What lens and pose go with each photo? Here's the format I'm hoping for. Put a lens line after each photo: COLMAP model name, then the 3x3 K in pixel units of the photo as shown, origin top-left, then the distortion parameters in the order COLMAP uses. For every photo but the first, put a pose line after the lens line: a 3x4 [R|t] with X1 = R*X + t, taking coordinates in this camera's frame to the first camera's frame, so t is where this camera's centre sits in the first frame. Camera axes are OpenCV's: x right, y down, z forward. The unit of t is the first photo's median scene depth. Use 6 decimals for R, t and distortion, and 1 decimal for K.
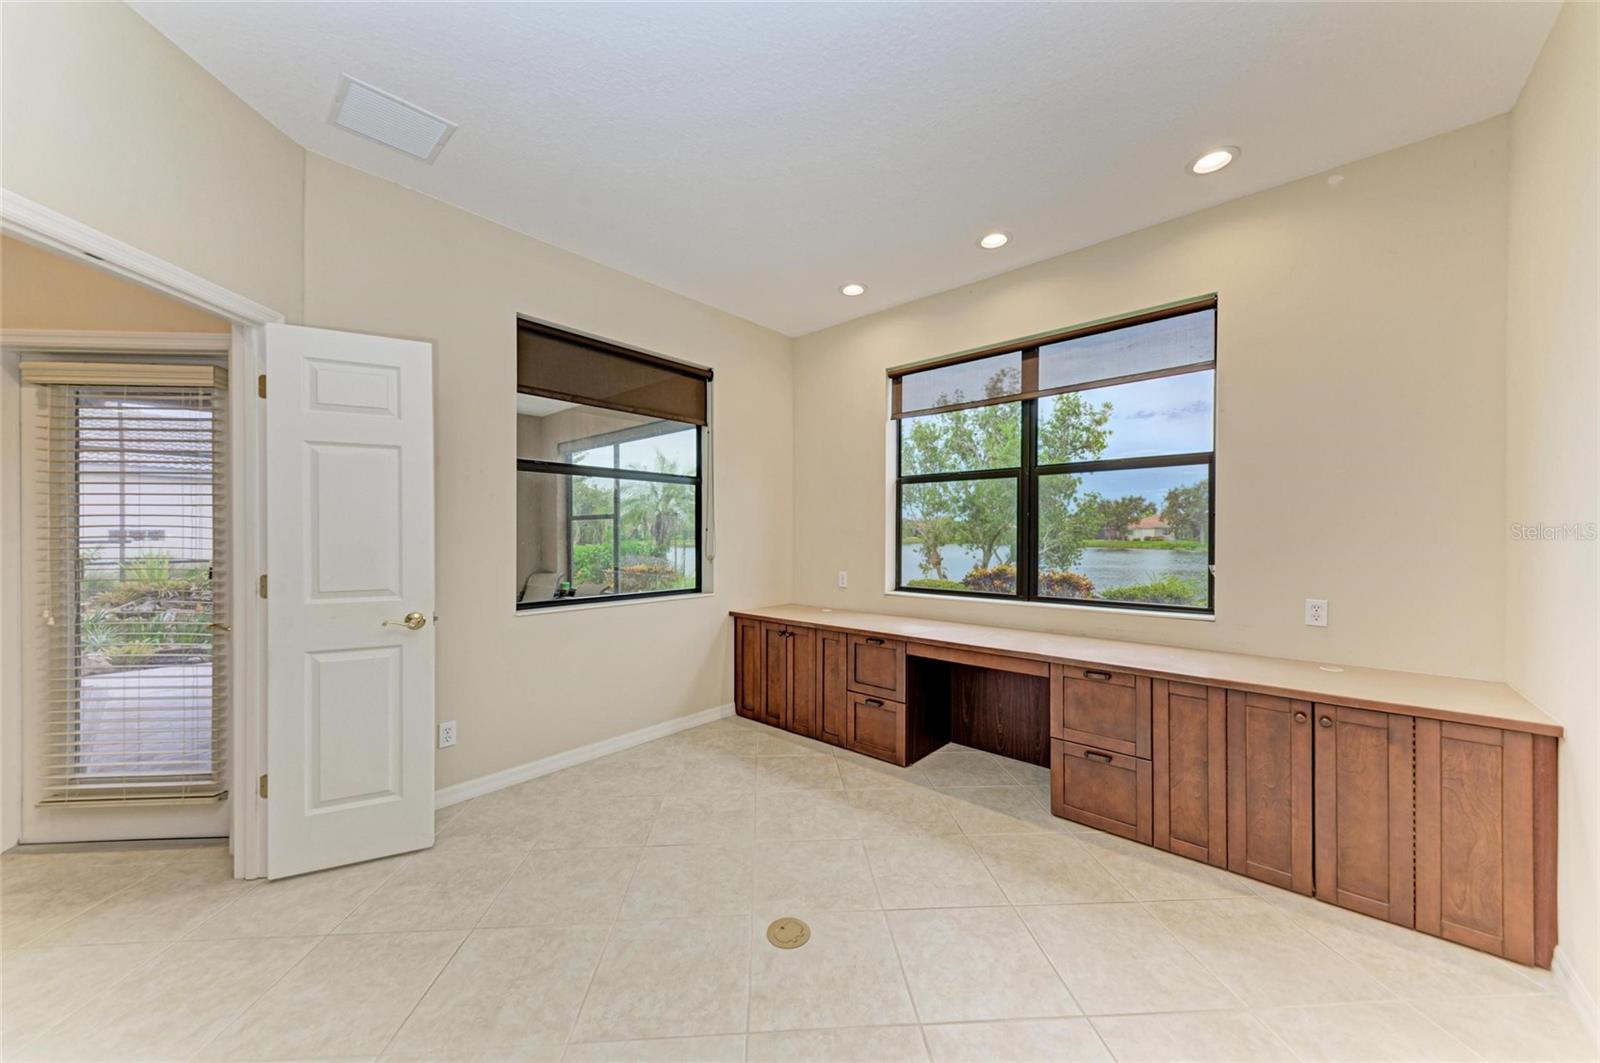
lens RADIAL K [[565.0, 0, 775.3], [0, 565.0, 534.1], [0, 0, 1]] dist [0.001718, 0.000025]
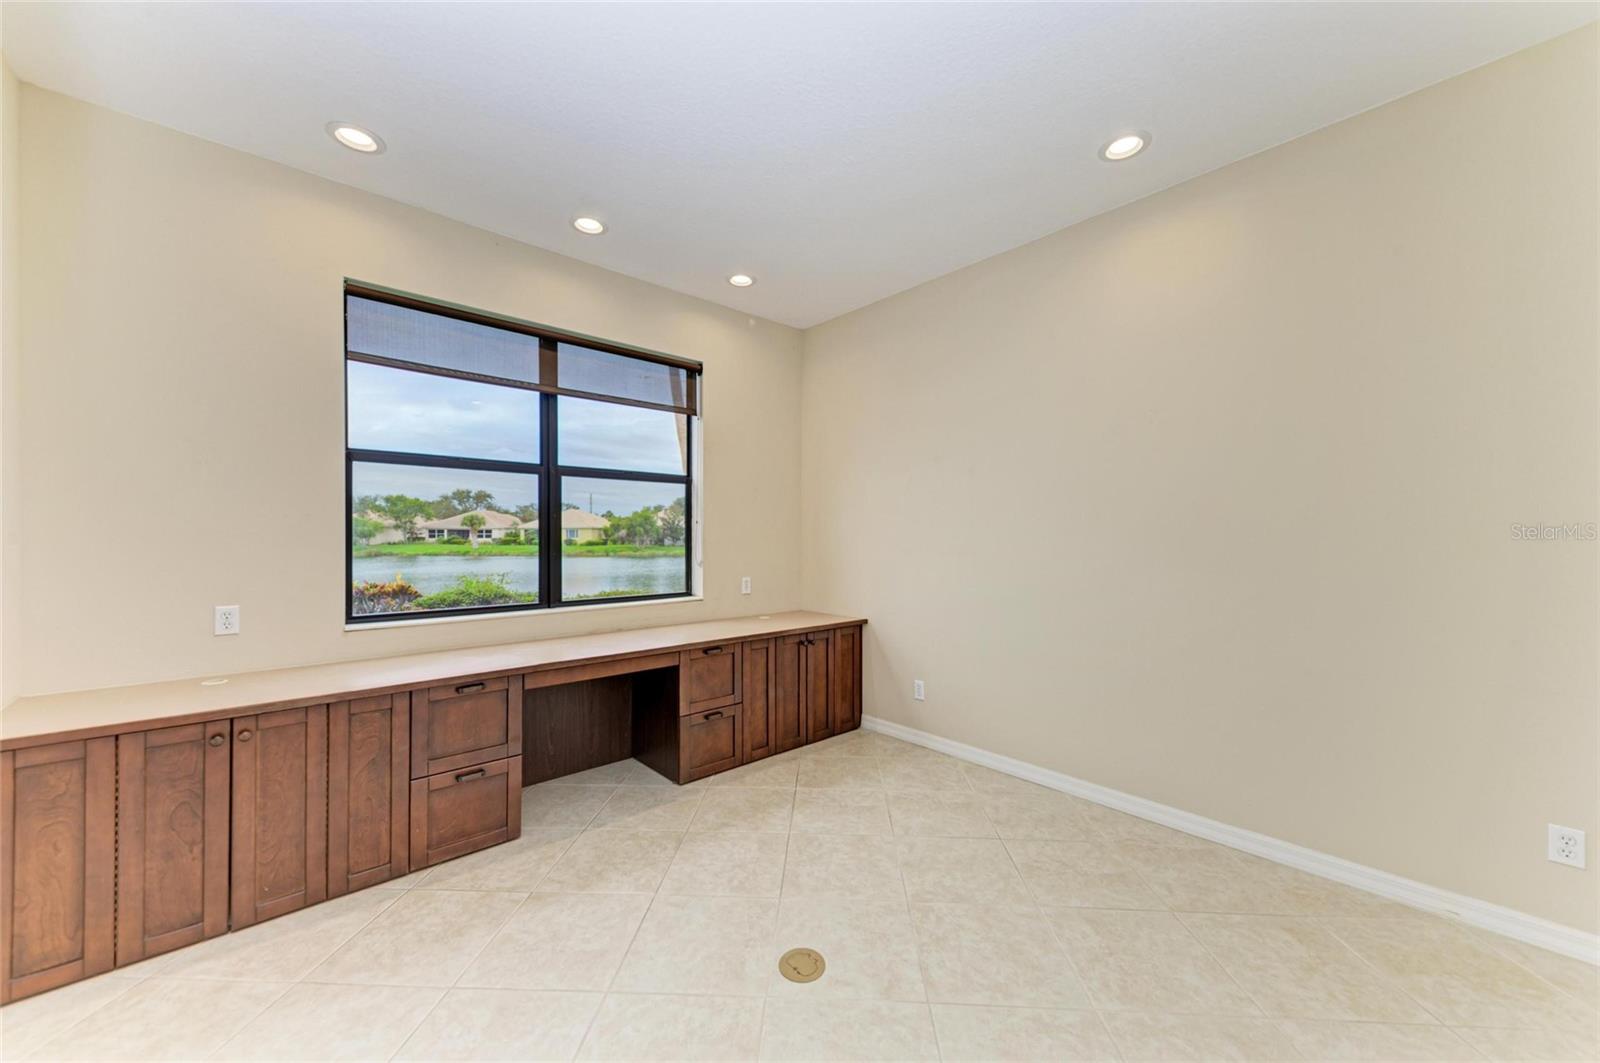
lens RADIAL K [[629.9, 0, 800.0], [0, 629.9, 531.5], [0, 0, 1]] dist [-0.000492, -0.000096]
pose [[0.054112, 0.006559, 0.998513, -0.588845], [-0.000030, 0.999978, -0.006567, -0.002207], [-0.998535, 0.000325, 0.054111, 0.538654]]
